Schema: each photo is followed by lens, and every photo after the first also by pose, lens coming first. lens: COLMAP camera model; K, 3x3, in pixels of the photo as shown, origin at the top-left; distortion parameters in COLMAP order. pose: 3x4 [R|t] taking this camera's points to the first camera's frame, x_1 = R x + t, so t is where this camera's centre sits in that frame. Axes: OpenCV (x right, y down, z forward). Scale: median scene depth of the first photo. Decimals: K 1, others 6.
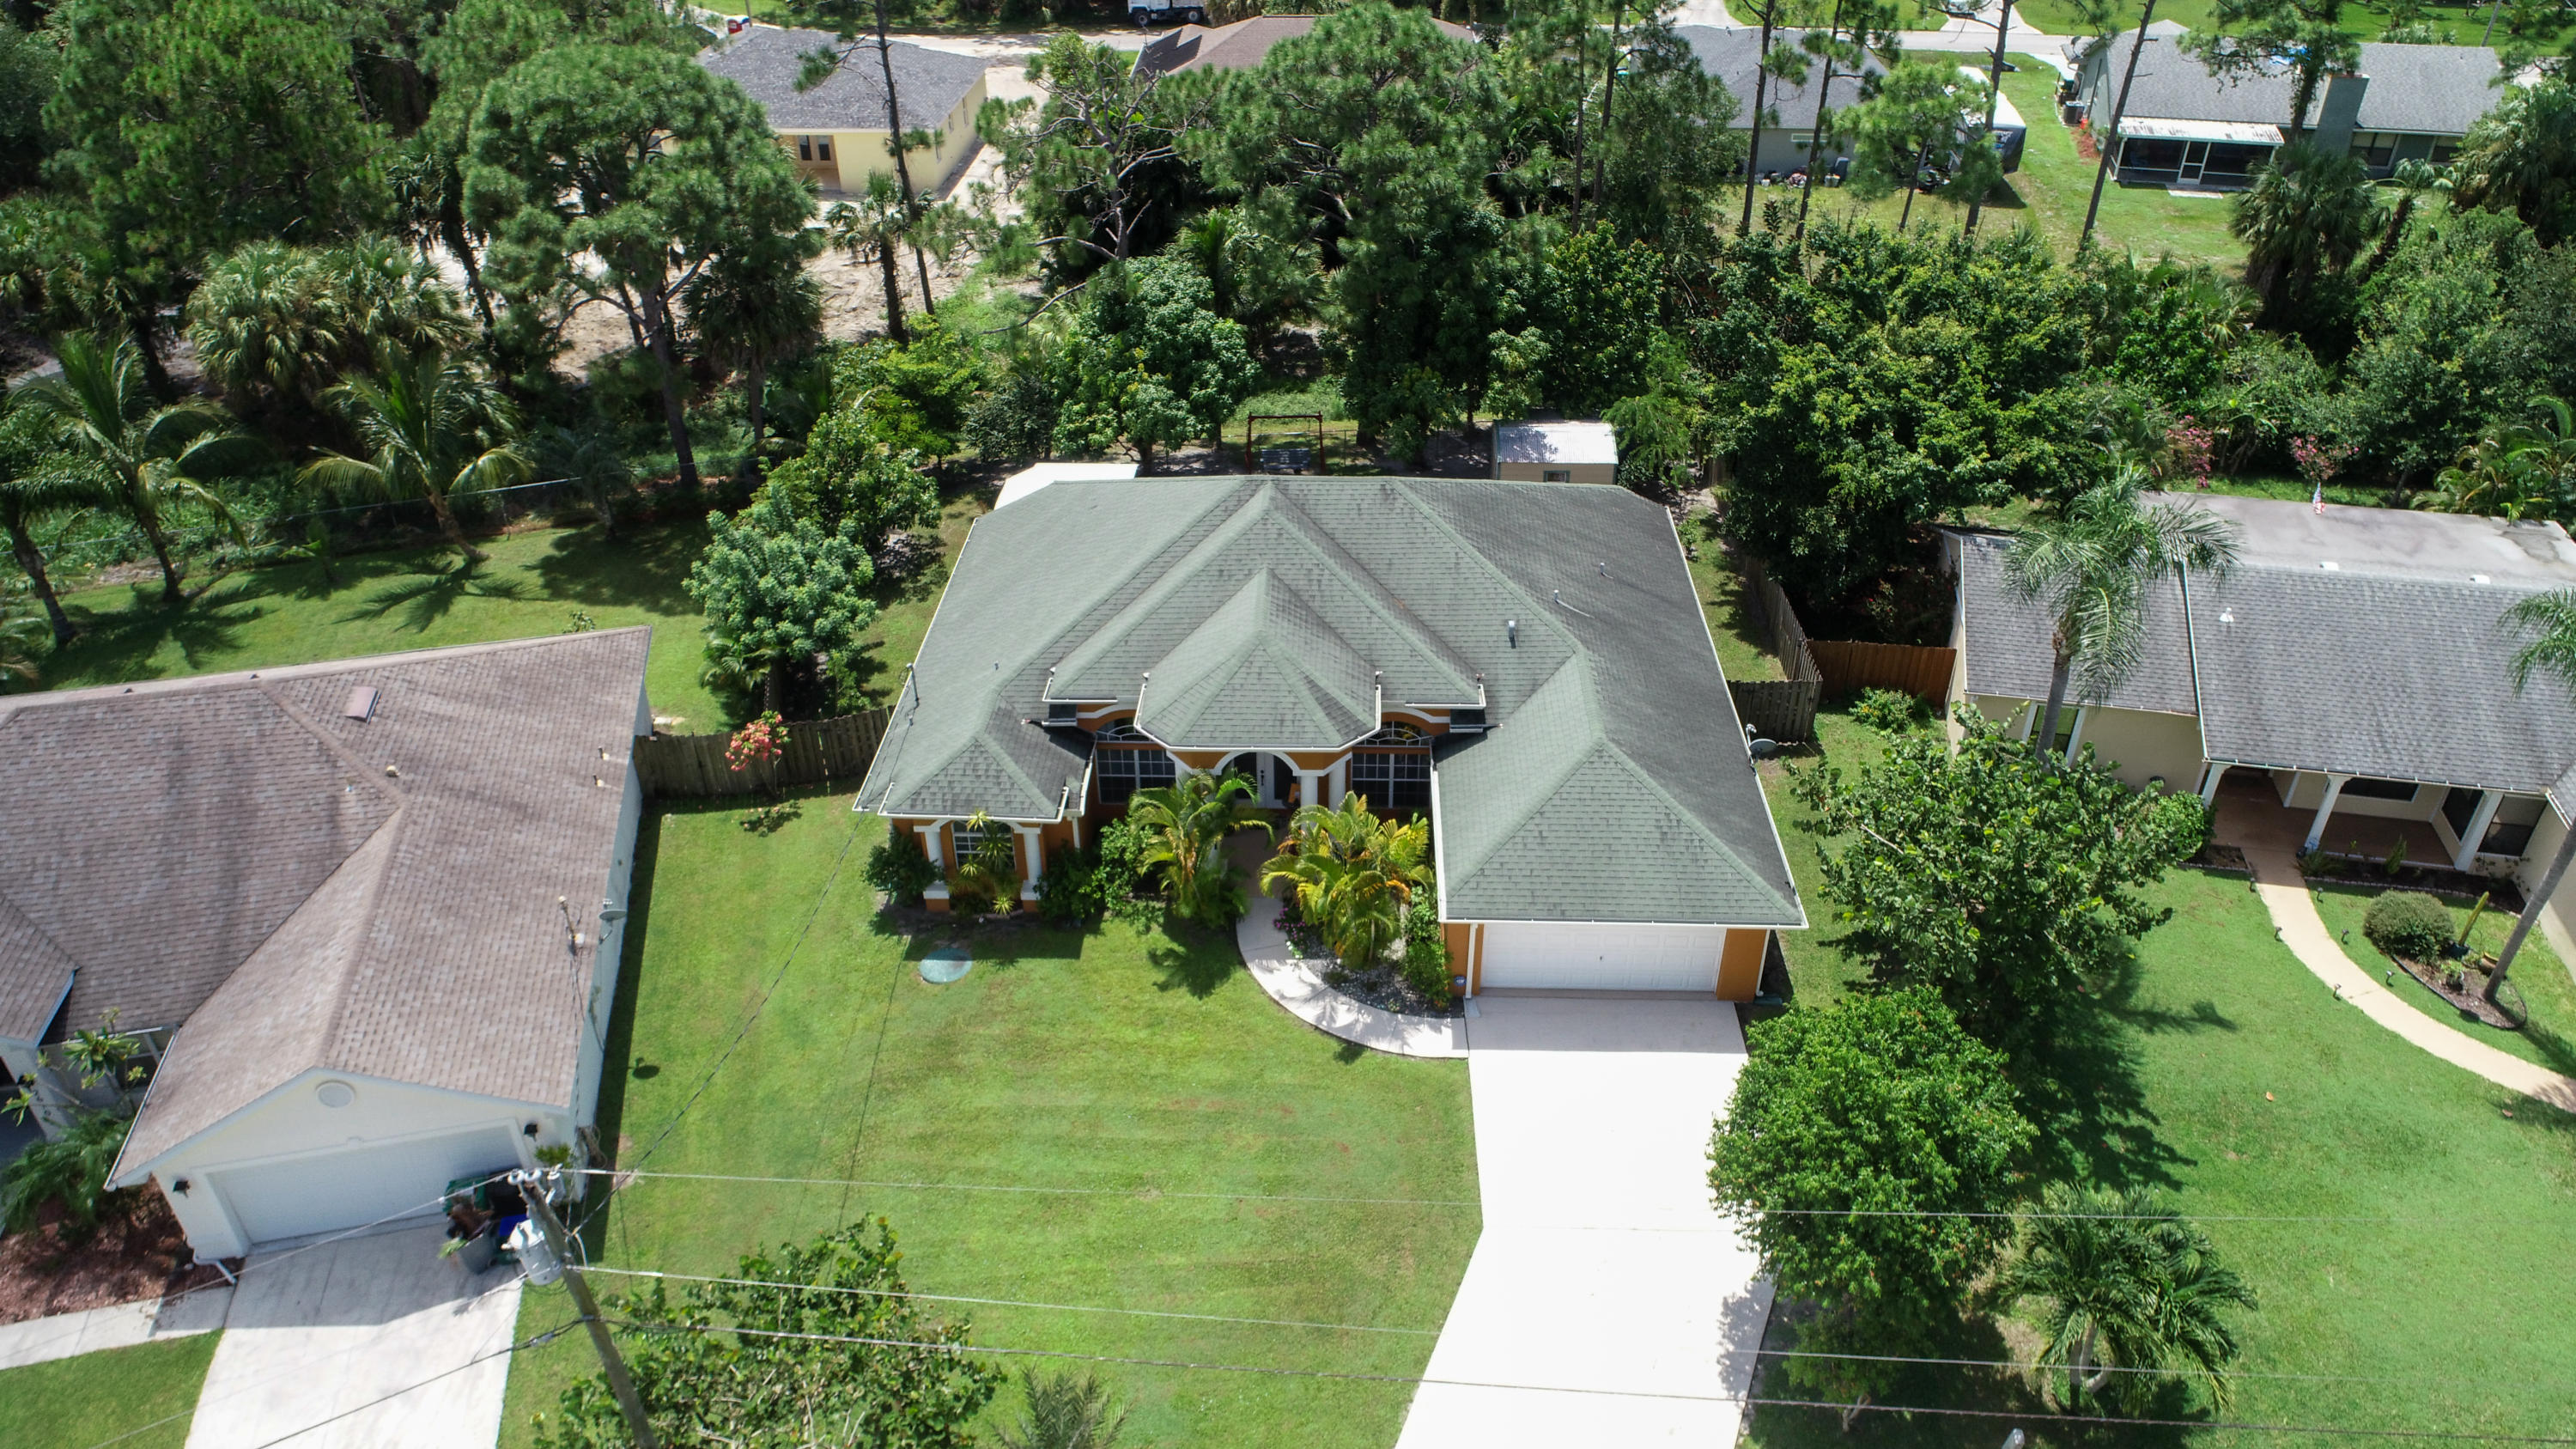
lens RADIAL K [[1753.9, 0, 1288.0], [0, 1753.9, 724.5], [0, 0, 1]] dist [-0.000064, -0.000279]
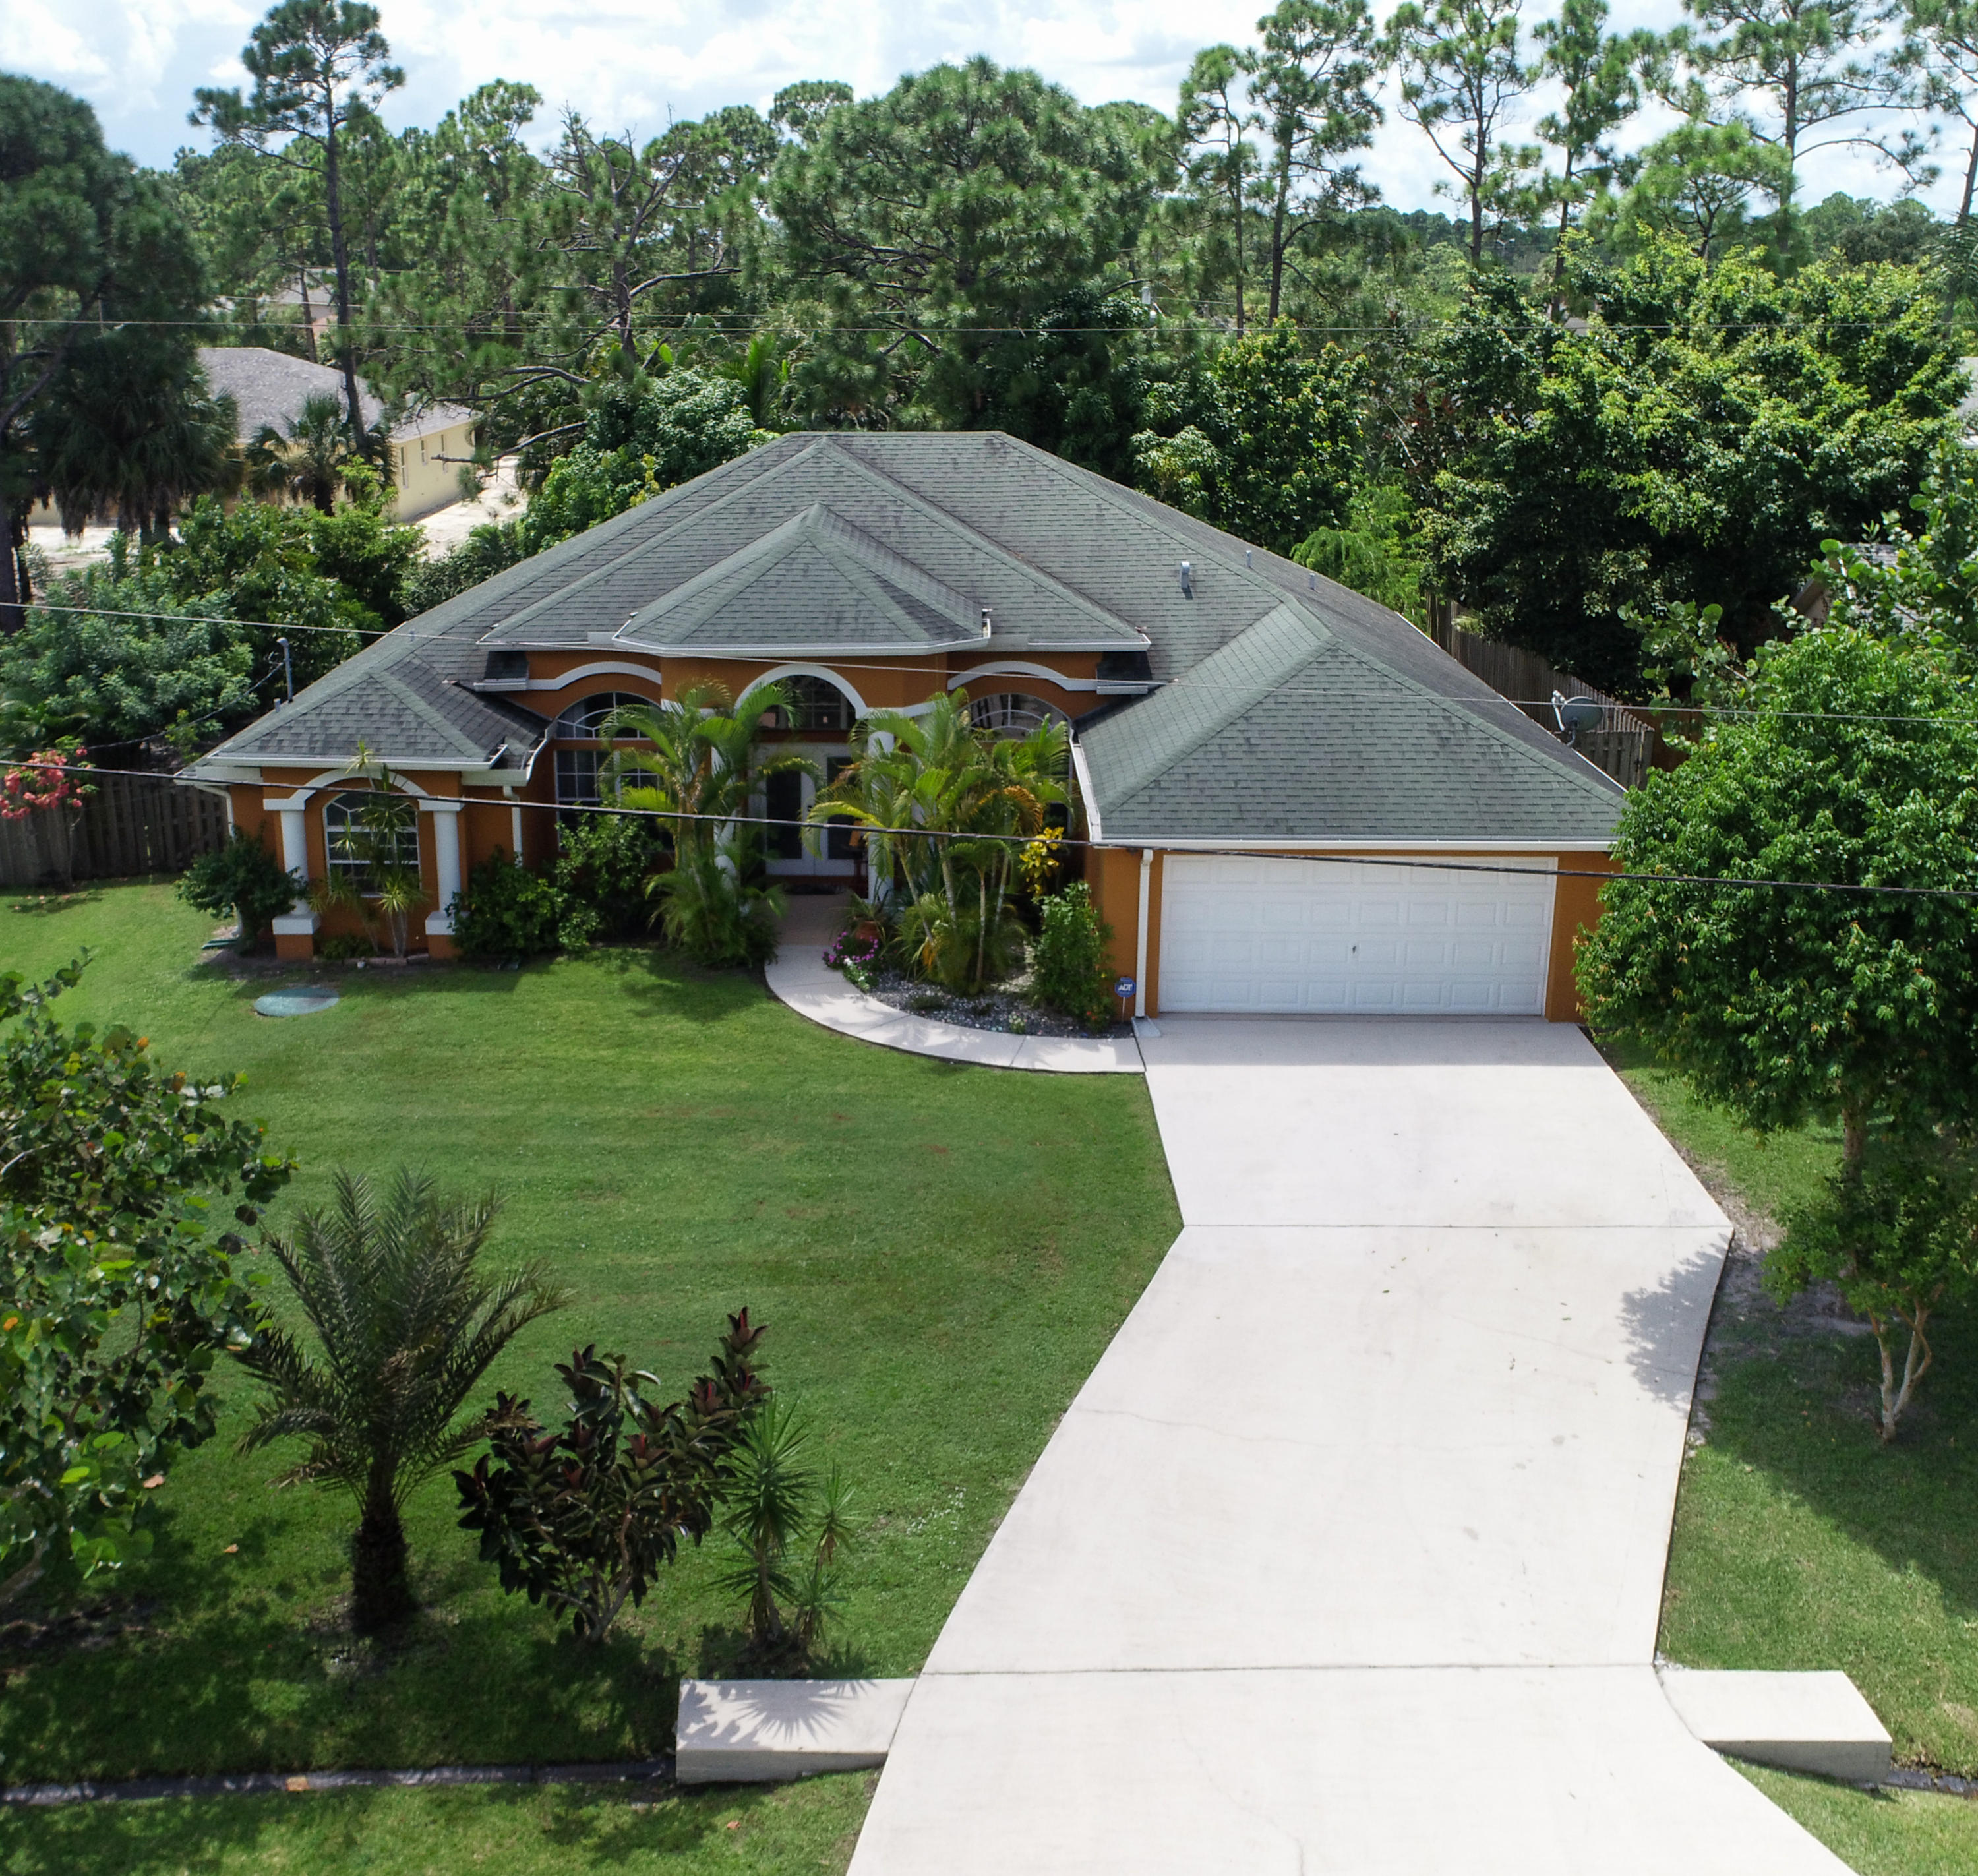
lens RADIAL K [[2271.5, 0, 836.9], [0, 2271.5, 940.3], [0, 0, 1]] dist [-0.002222, 0.032026]
pose [[0.999933, 0.003001, -0.011145, 0.005413], [-0.006029, 0.959221, -0.282593, 0.337962], [0.009843, 0.282641, 0.959175, 0.219150]]
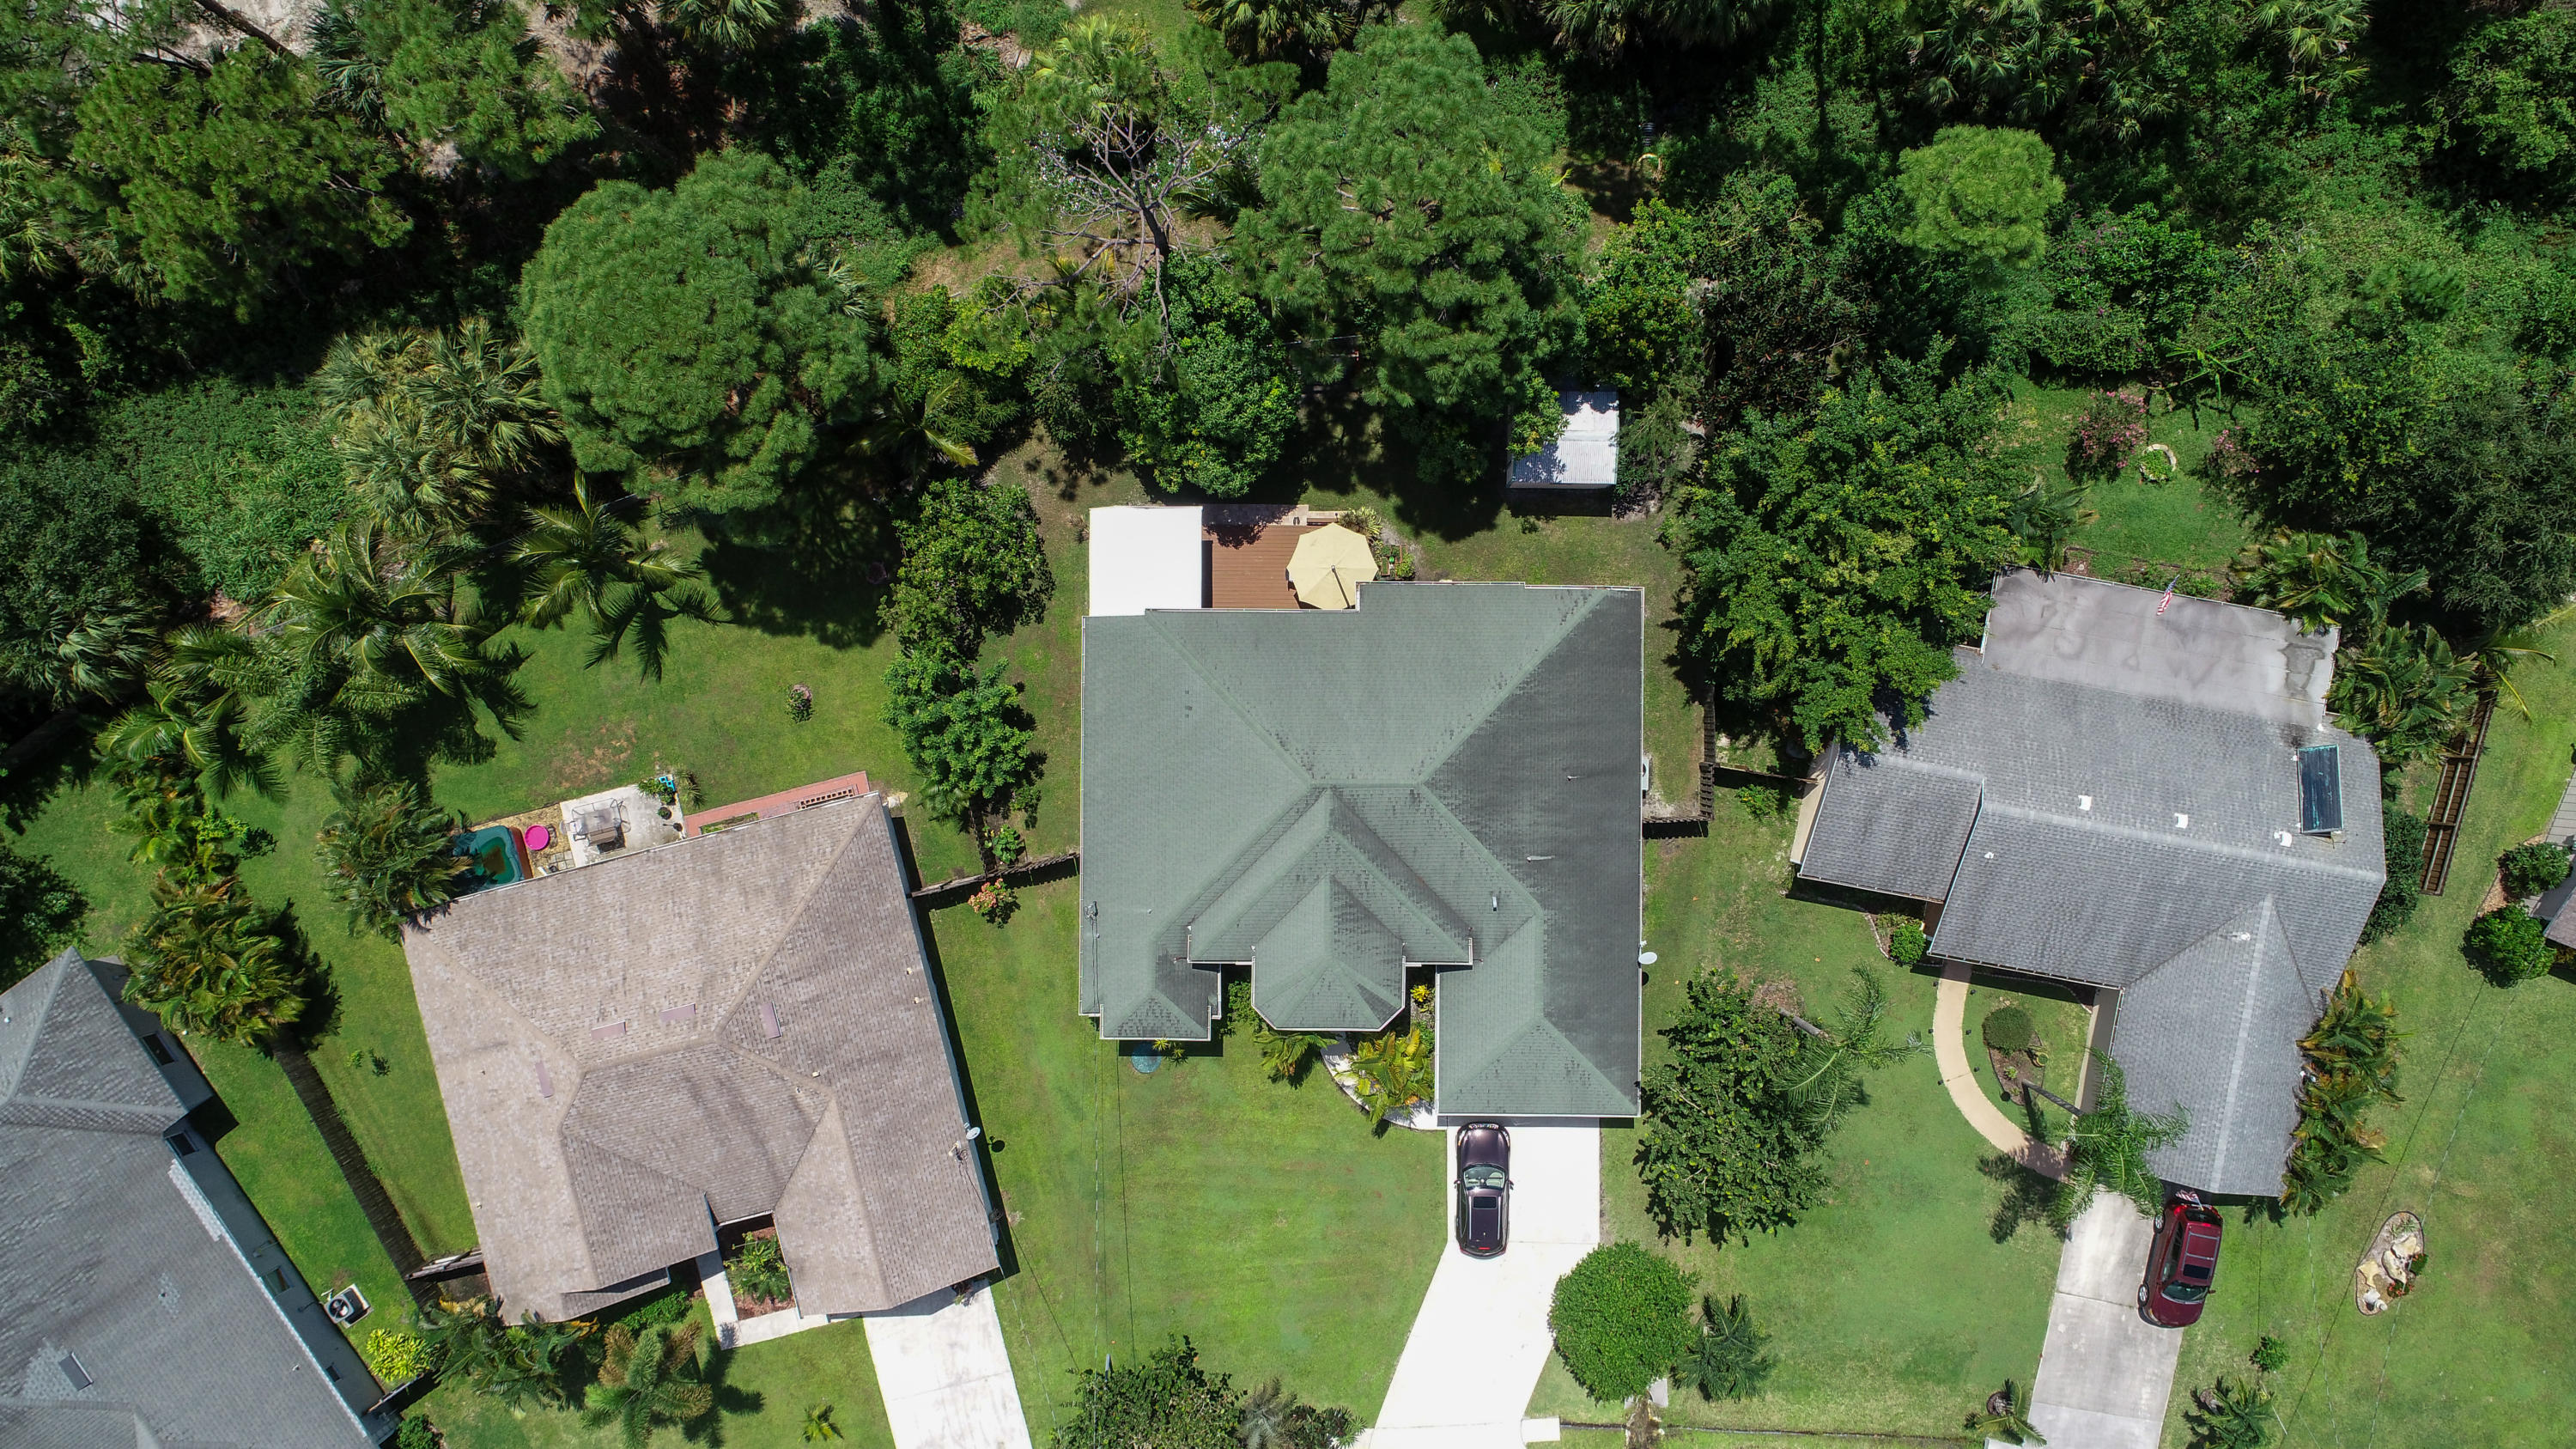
lens RADIAL K [[1753.9, 0, 1288.0], [0, 1753.9, 724.5], [0, 0, 1]] dist [-0.000064, -0.000279]
pose [[0.999478, -0.032149, -0.003212, -0.039622], [0.019840, 0.532265, 0.846346, -1.458044], [-0.025499, -0.845967, 0.532625, 0.357492]]
